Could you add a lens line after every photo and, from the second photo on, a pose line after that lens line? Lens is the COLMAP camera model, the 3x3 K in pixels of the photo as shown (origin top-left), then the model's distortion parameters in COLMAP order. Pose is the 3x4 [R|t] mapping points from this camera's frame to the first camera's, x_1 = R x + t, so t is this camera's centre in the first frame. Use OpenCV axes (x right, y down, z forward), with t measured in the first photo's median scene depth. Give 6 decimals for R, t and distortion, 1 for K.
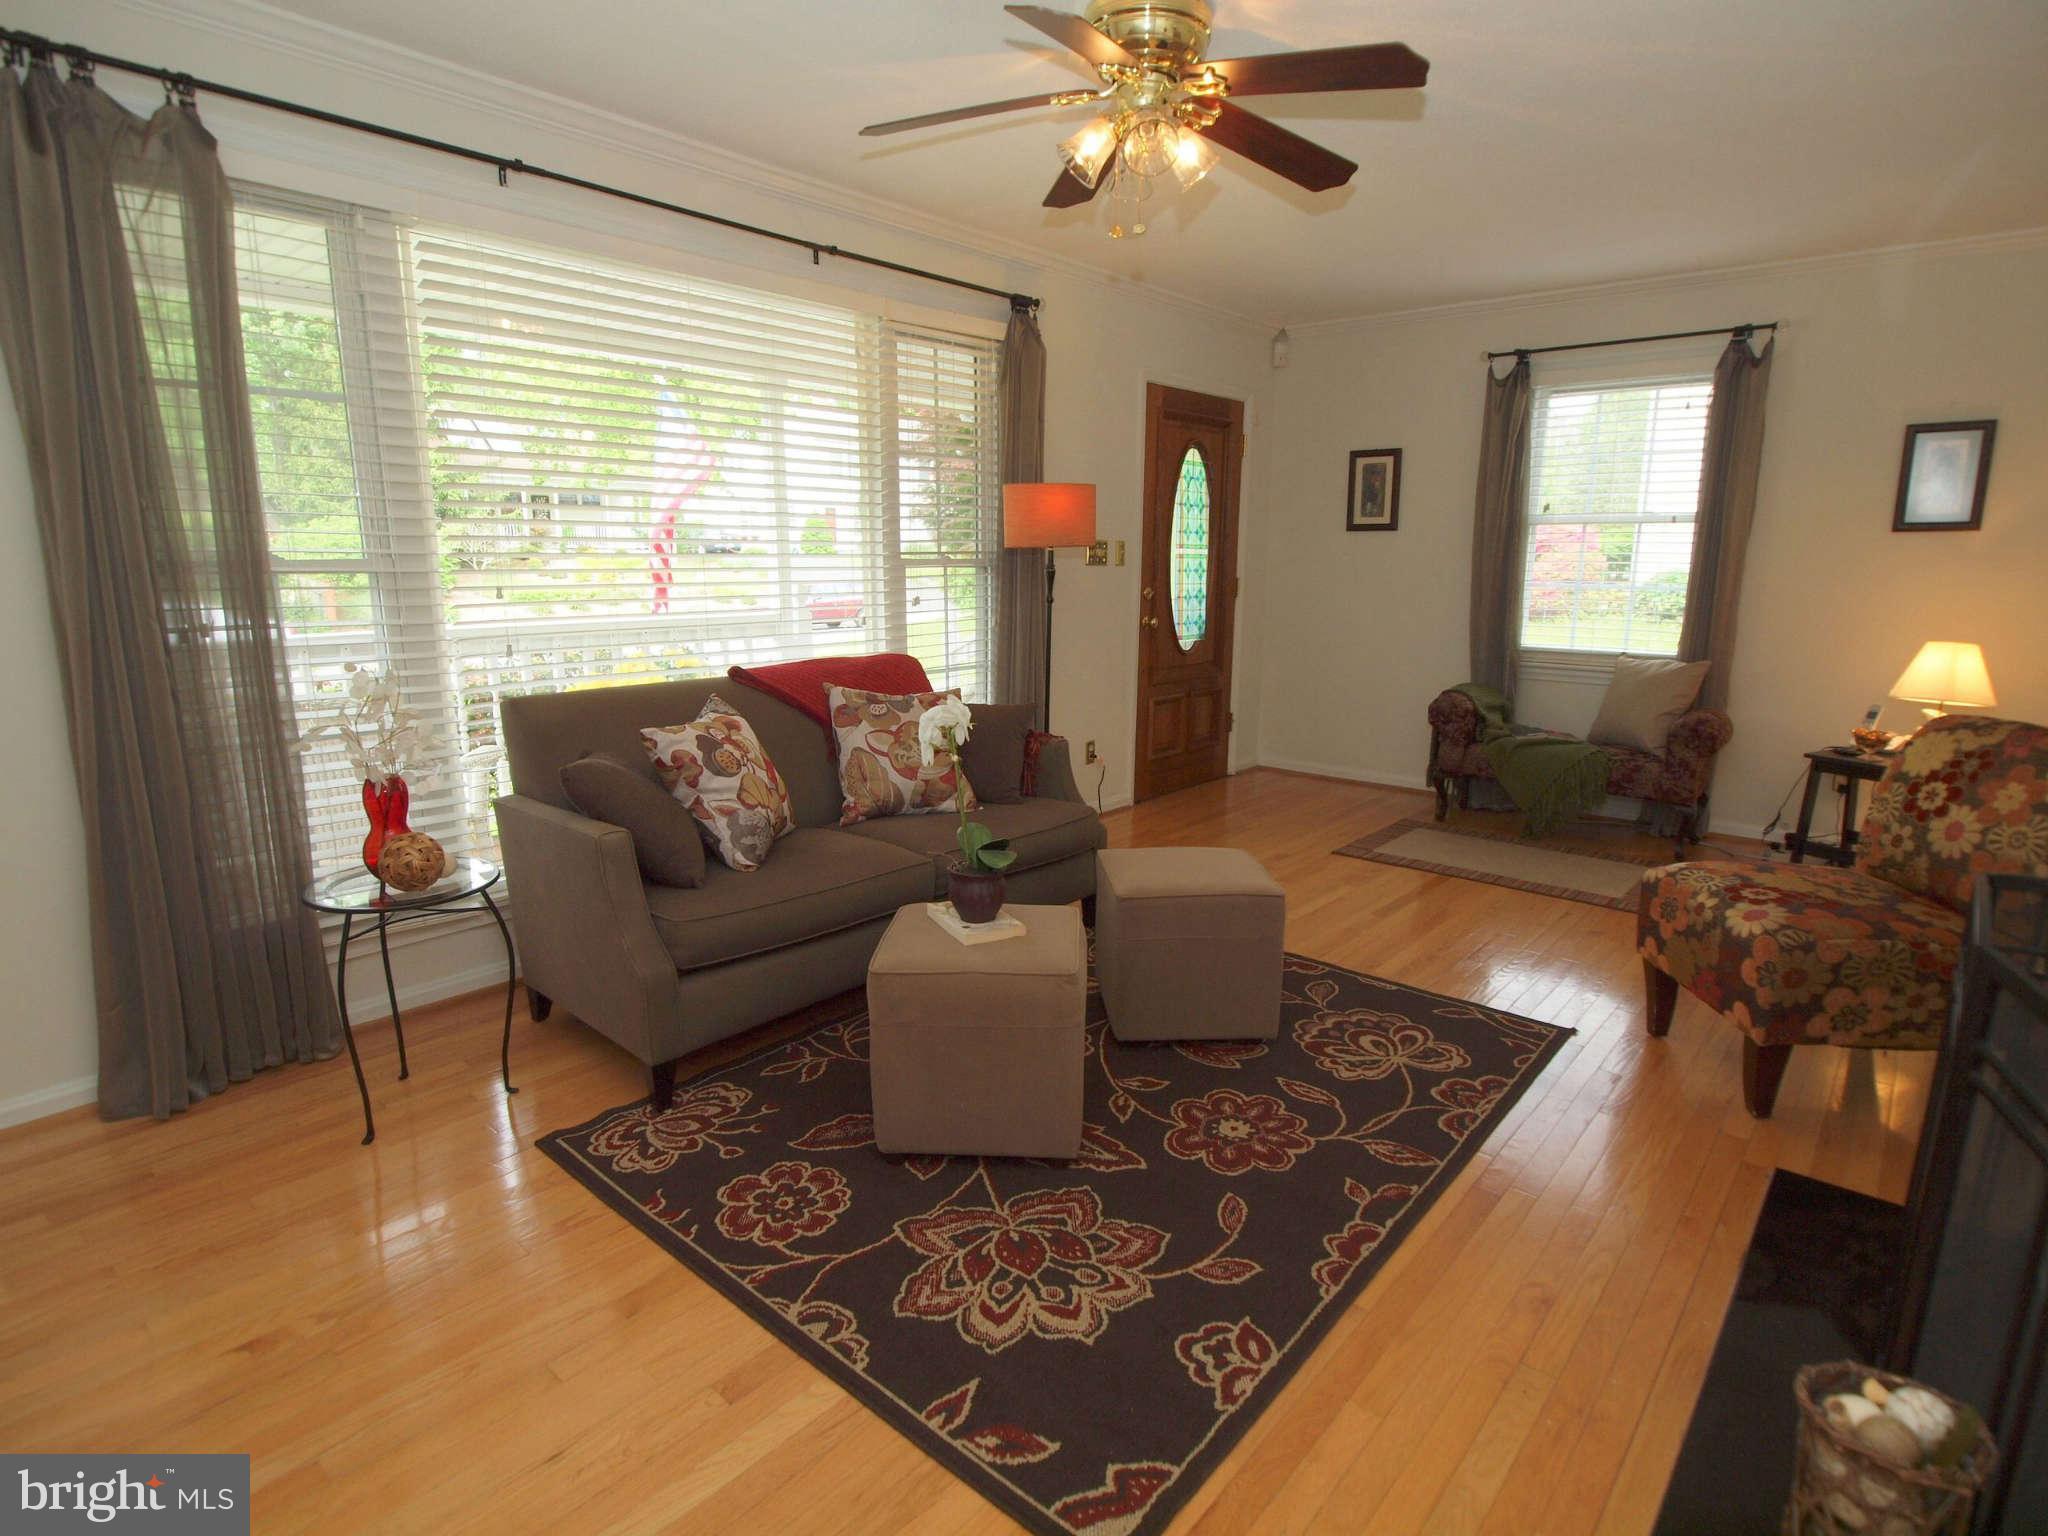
lens RADIAL K [[1077.5, 0, 1019.4], [0, 1077.5, 774.3], [0, 0, 1]] dist [-0.013658, -0.003999]
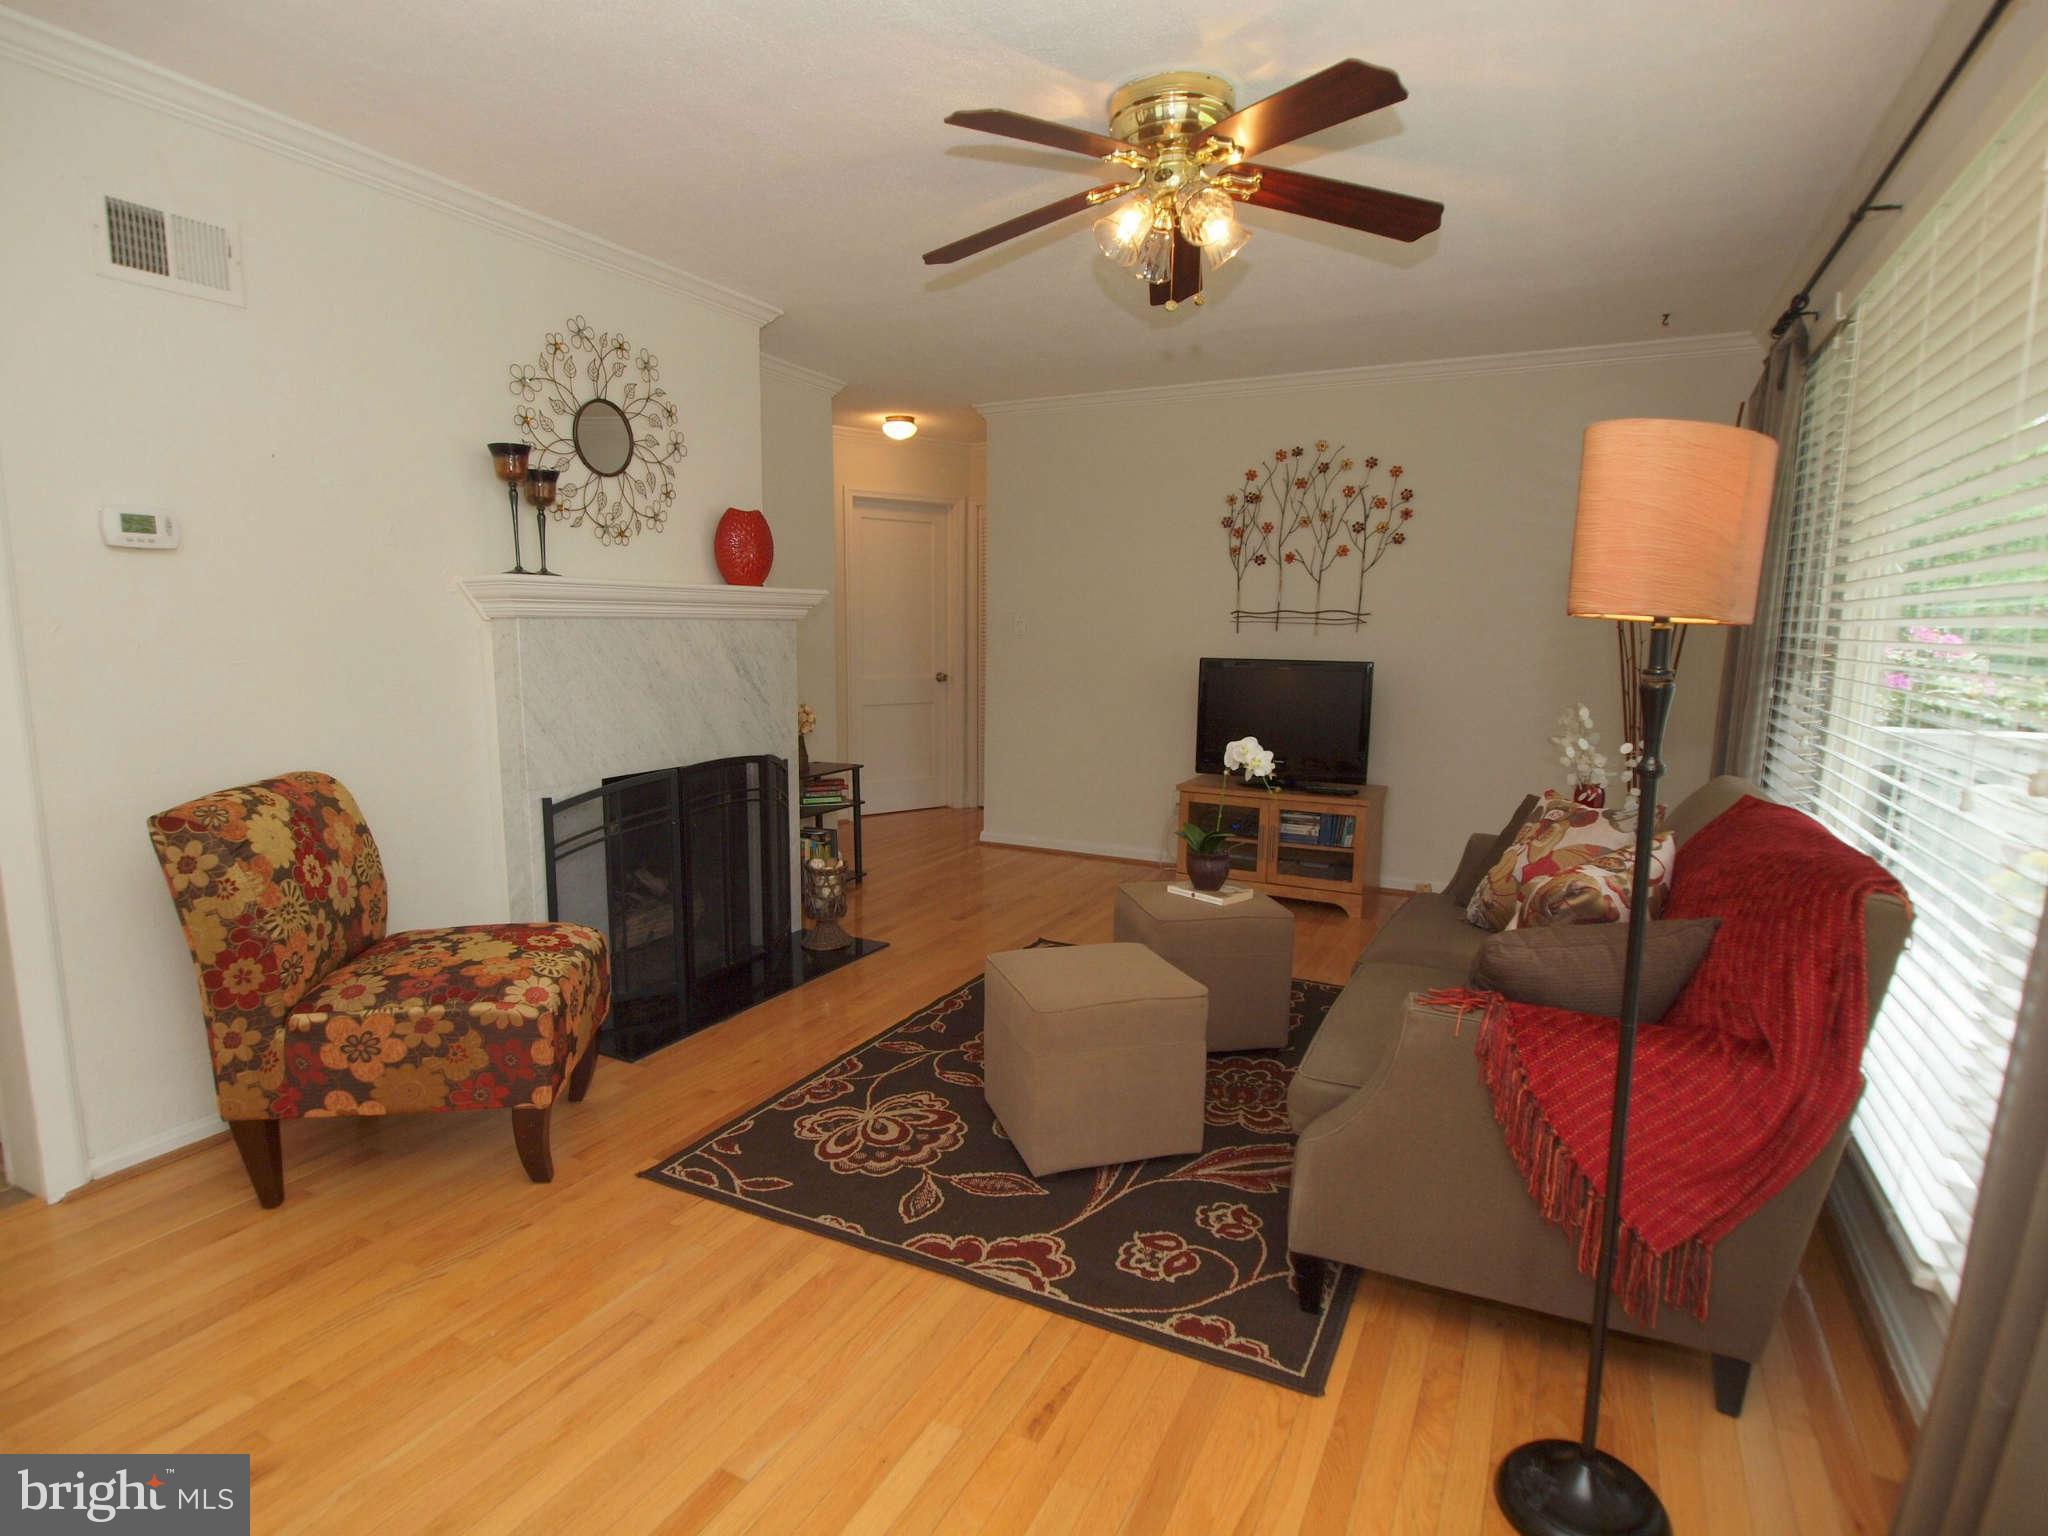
lens RADIAL K [[1077.5, 0, 1015.8], [0, 1077.5, 774.4], [0, 0, 1]] dist [-0.013658, -0.003999]
pose [[-0.971455, 0.019280, -0.236440, 0.481892], [-0.061162, 0.942640, 0.328160, -0.408273], [0.229205, 0.333254, -0.914553, 1.983983]]
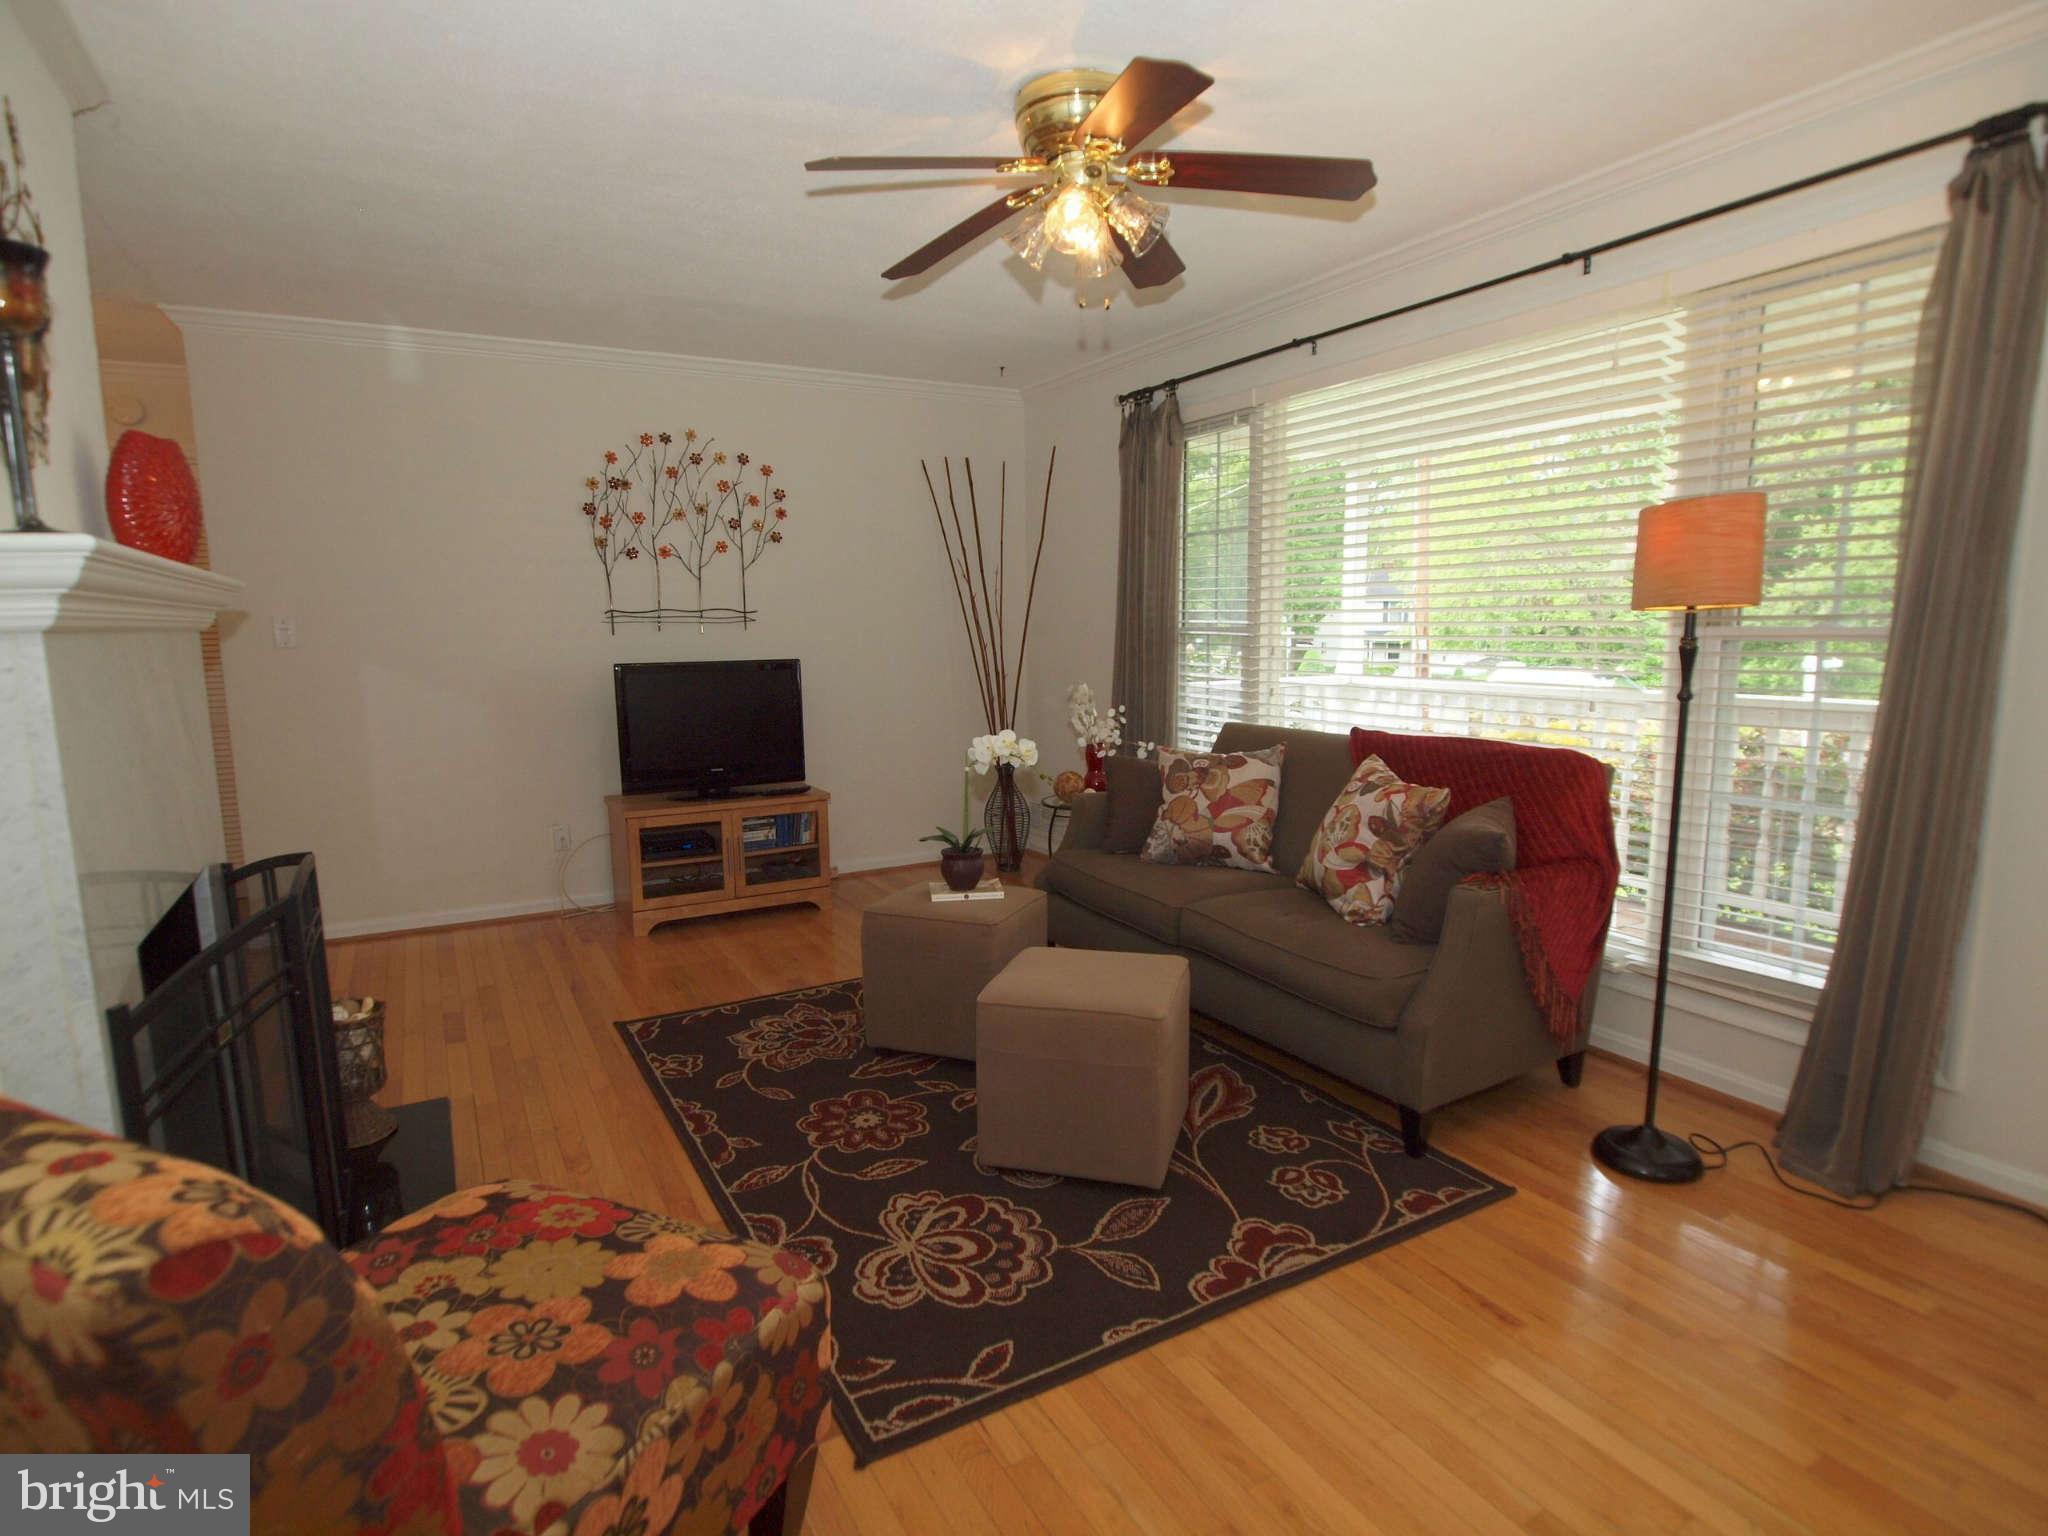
lens RADIAL K [[1077.5, 0, 1016.0], [0, 1077.5, 772.4], [0, 0, 1]] dist [-0.013658, -0.003999]
pose [[-0.334843, 0.129832, -0.933287, 1.100719], [-0.179387, 0.963564, 0.198404, -0.268787], [0.925041, 0.233854, -0.299352, 1.319483]]
